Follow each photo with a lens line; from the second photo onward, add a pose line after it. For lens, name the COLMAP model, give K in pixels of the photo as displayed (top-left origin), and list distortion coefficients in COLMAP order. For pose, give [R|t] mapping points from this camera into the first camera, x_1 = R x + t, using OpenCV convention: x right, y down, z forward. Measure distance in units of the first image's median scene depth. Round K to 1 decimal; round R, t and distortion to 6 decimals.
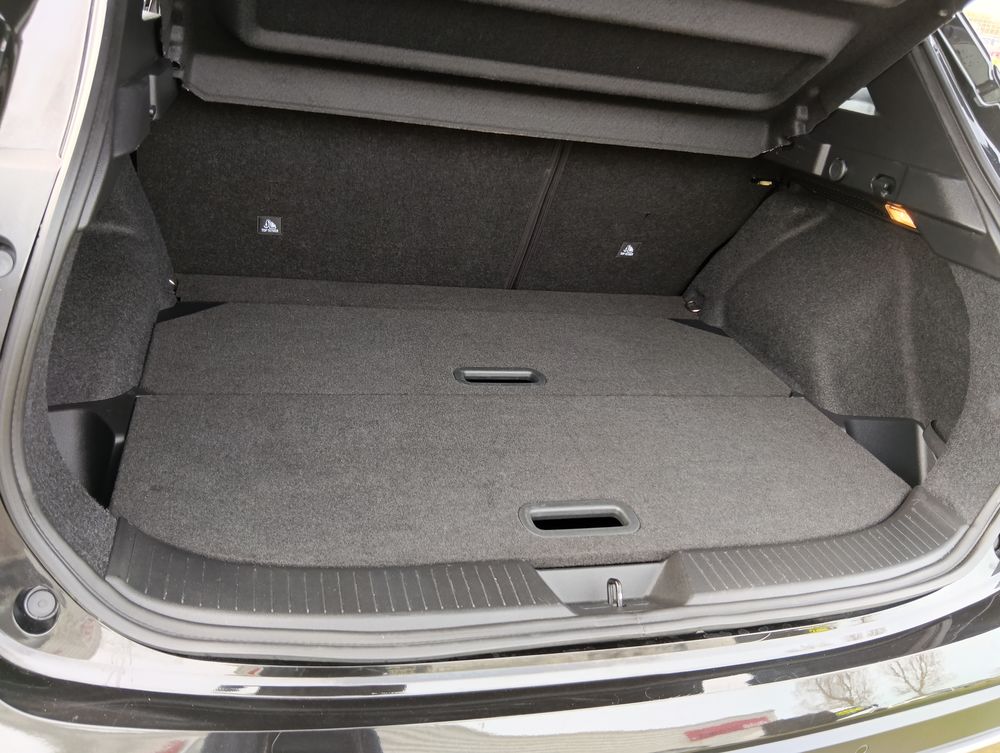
lens RADIAL K [[786.8, 0, 483.1], [0, 786.8, 379.0], [0, 0, 1]] dist [0.051497, -0.157415]
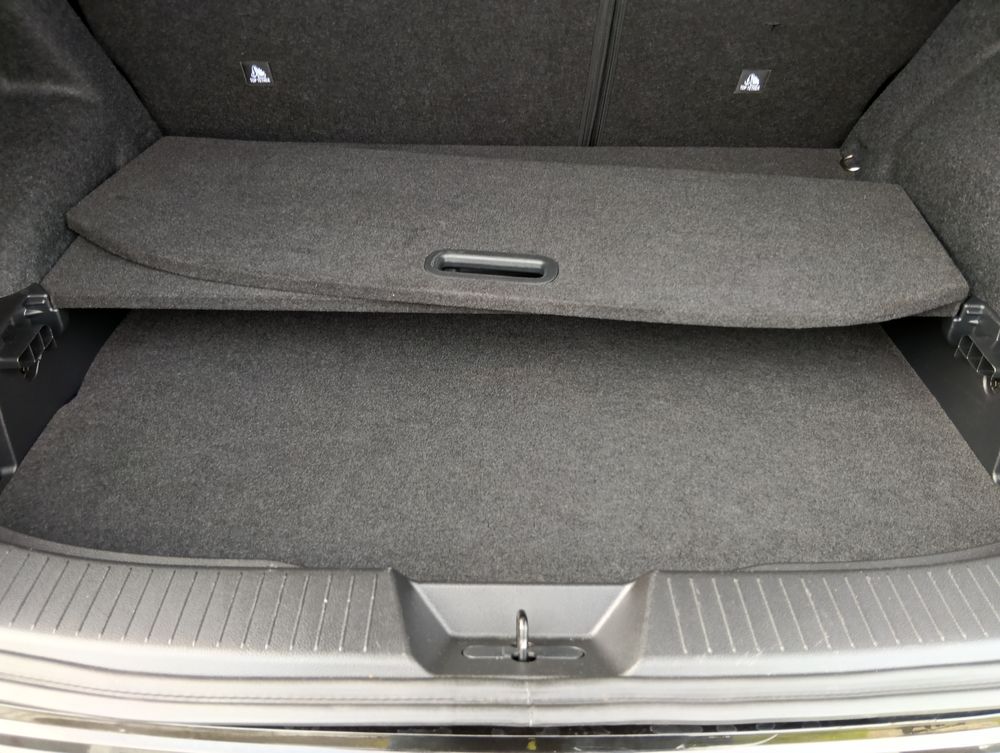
lens RADIAL K [[786.8, 0, 483.1], [0, 786.8, 379.0], [0, 0, 1]] dist [0.051497, -0.157415]
pose [[0.958240, 0.048352, -0.281849, 0.172538], [-0.001538, 0.986459, 0.164002, -0.019322], [0.285962, -0.156720, 0.945338, 0.240401]]
